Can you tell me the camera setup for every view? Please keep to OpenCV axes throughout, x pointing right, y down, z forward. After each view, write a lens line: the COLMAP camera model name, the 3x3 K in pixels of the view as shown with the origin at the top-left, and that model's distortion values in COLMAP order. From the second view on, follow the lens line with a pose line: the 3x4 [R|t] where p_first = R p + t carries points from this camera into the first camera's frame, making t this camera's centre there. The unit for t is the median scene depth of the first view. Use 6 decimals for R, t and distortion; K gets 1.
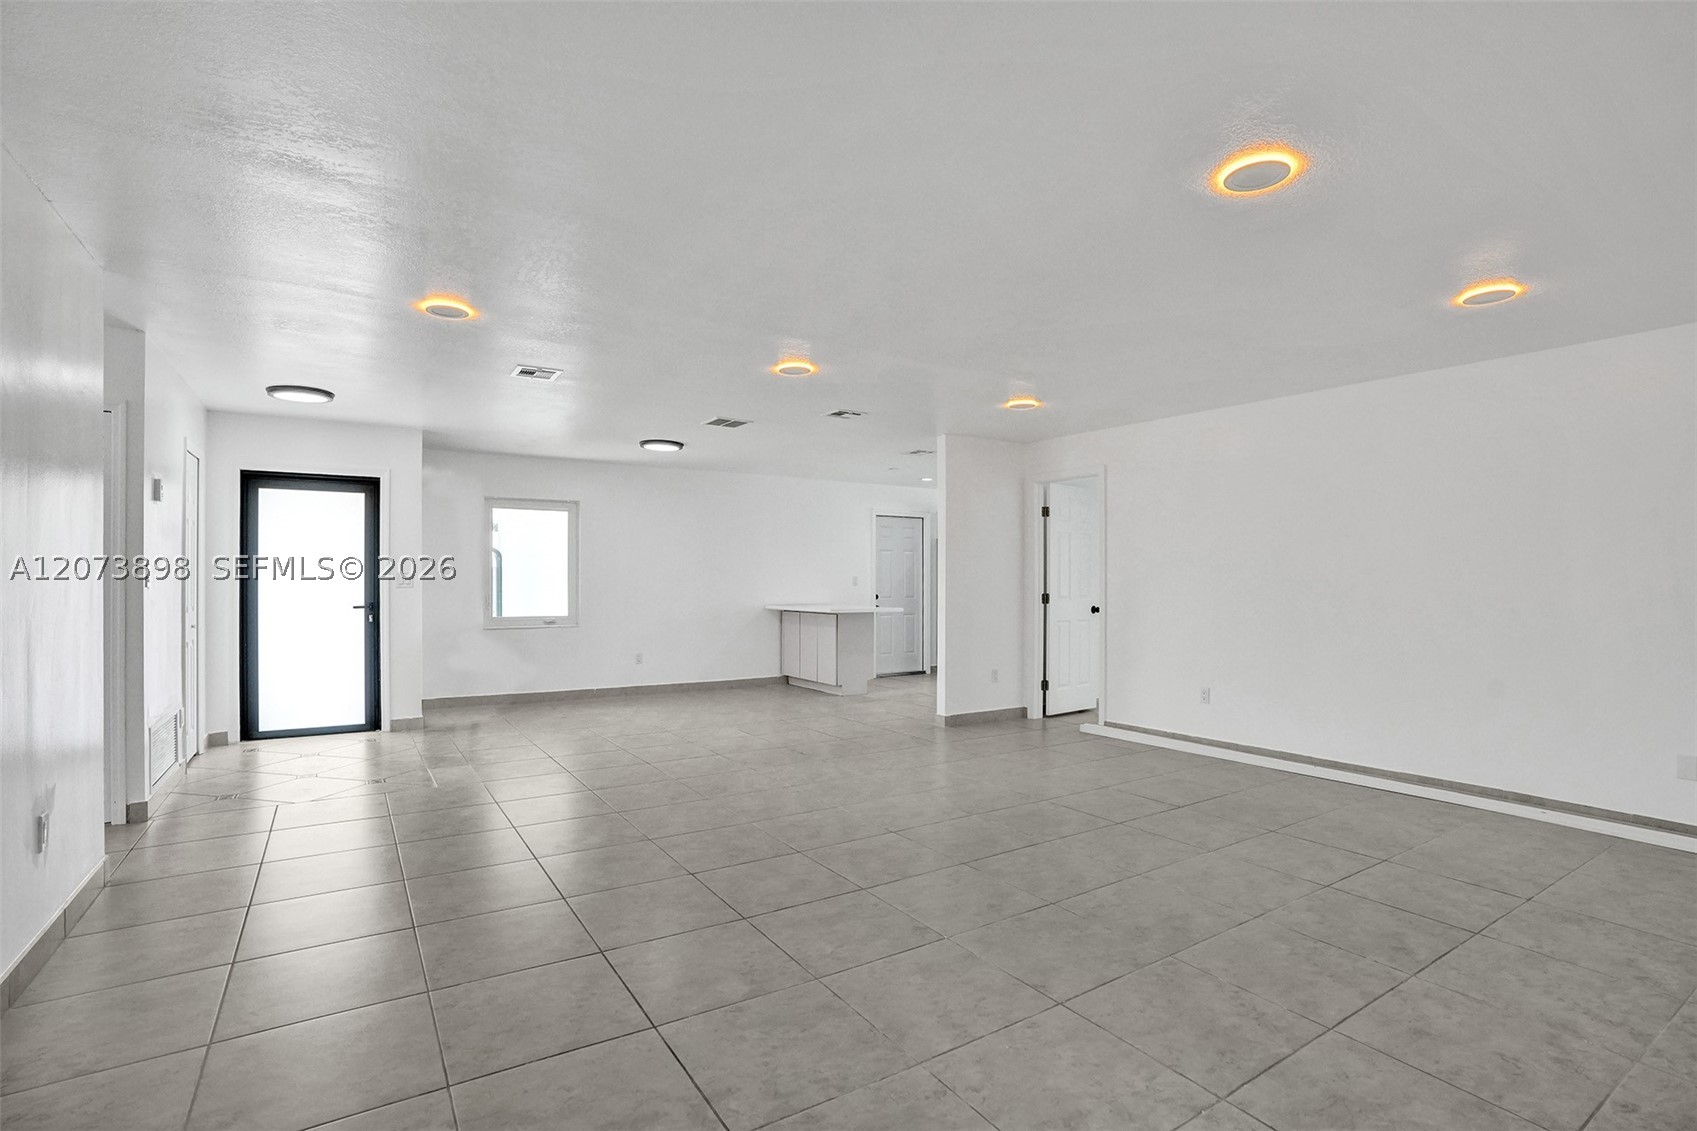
lens RADIAL K [[799.5, 0, 869.0], [0, 799.5, 569.0], [0, 0, 1]] dist [-0.068230, 0.029165]
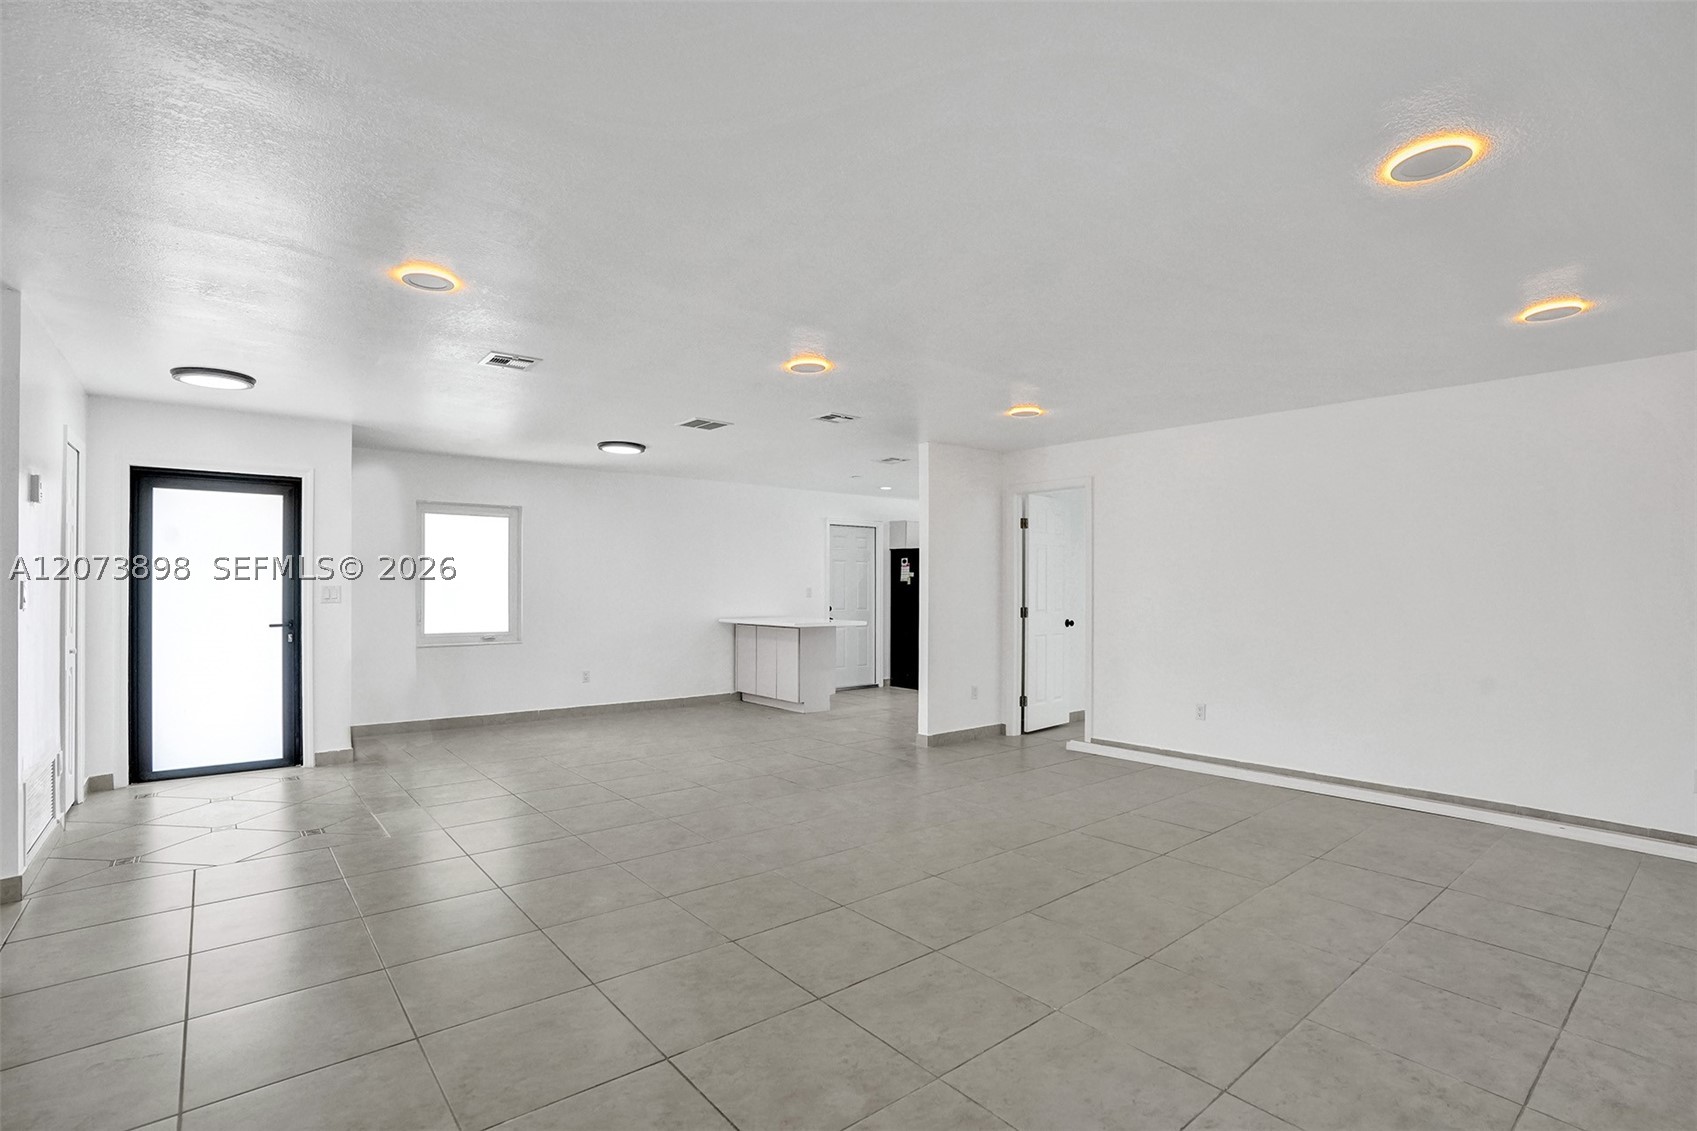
lens RADIAL K [[791.4, 0, 863.4], [0, 791.4, 575.7], [0, 0, 1]] dist [-0.066616, 0.025930]
pose [[0.993652, 0.002607, 0.112468, -0.105326], [-0.002638, 0.999997, 0.000122, -0.009620], [-0.112467, -0.000418, 0.993655, 0.077980]]
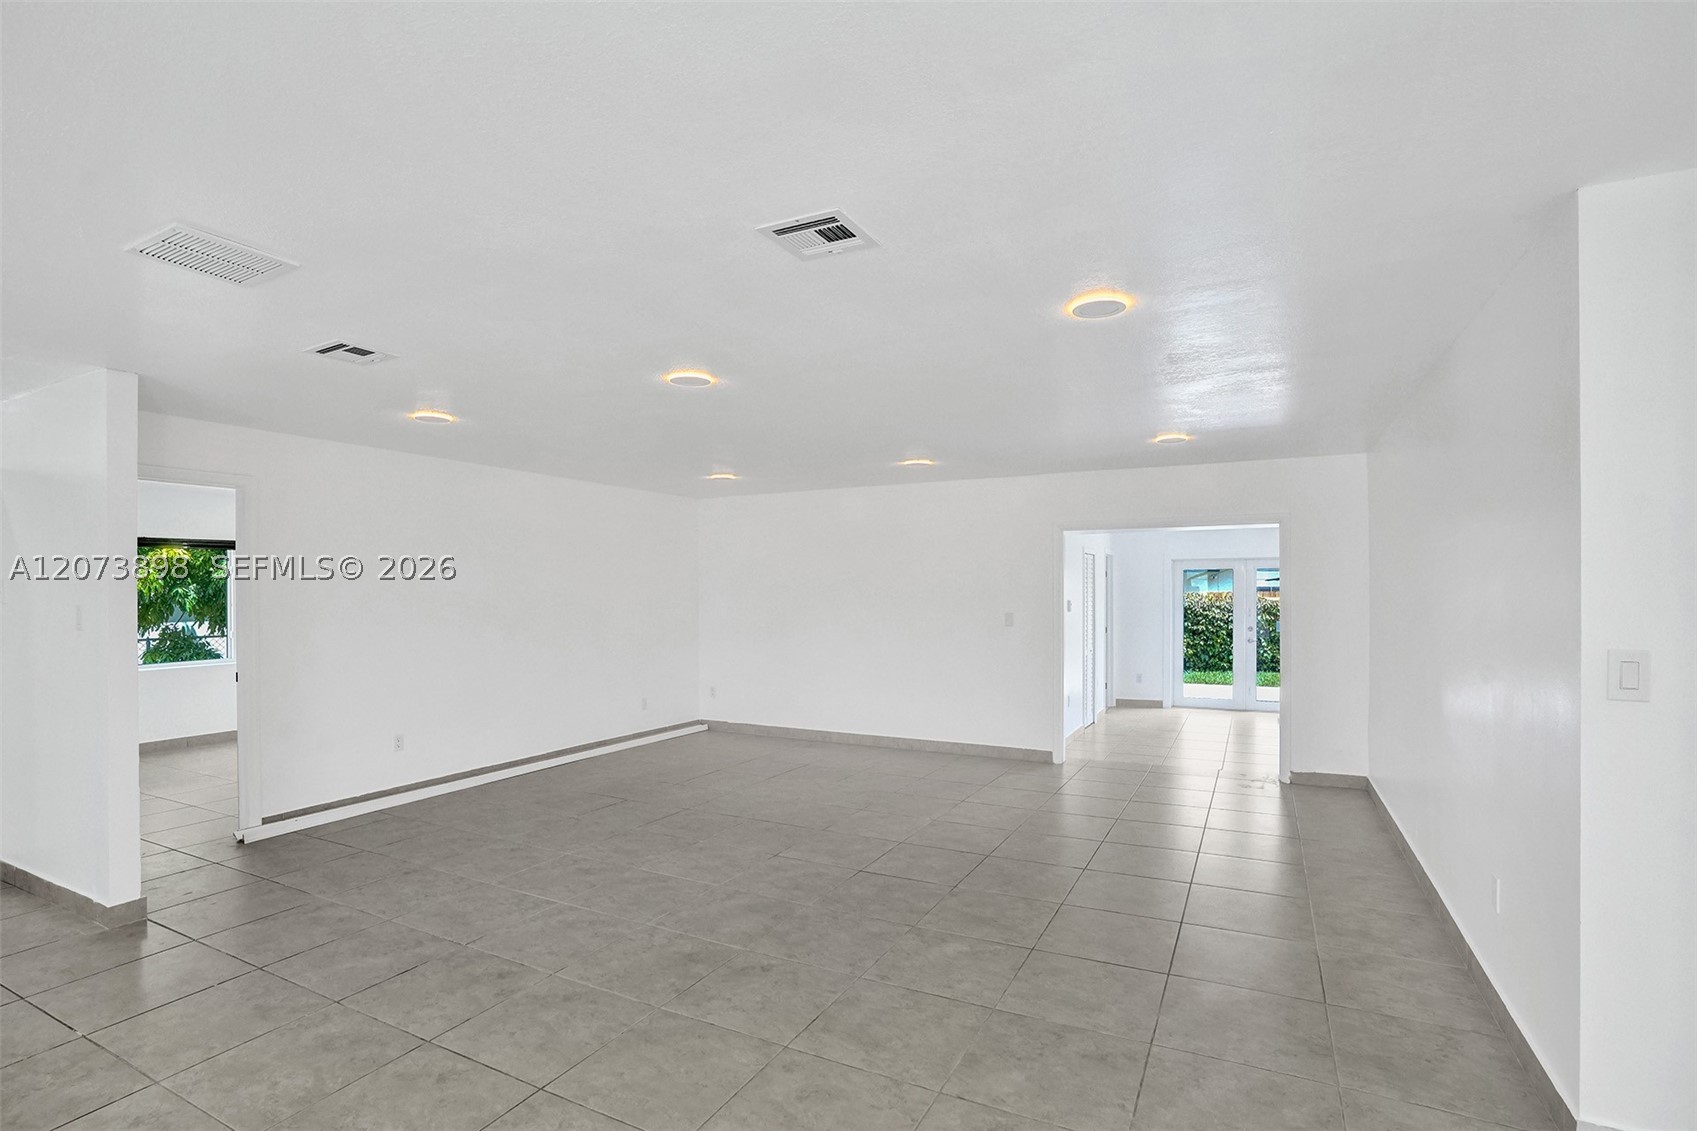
lens RADIAL K [[799.5, 0, 869.0], [0, 799.5, 569.0], [0, 0, 1]] dist [-0.068230, 0.029165]
pose [[-0.492594, 0.025777, 0.869878, -0.689792], [-0.006775, 0.999417, -0.033452, -0.020956], [-0.870233, -0.022372, -0.492132, 0.989826]]
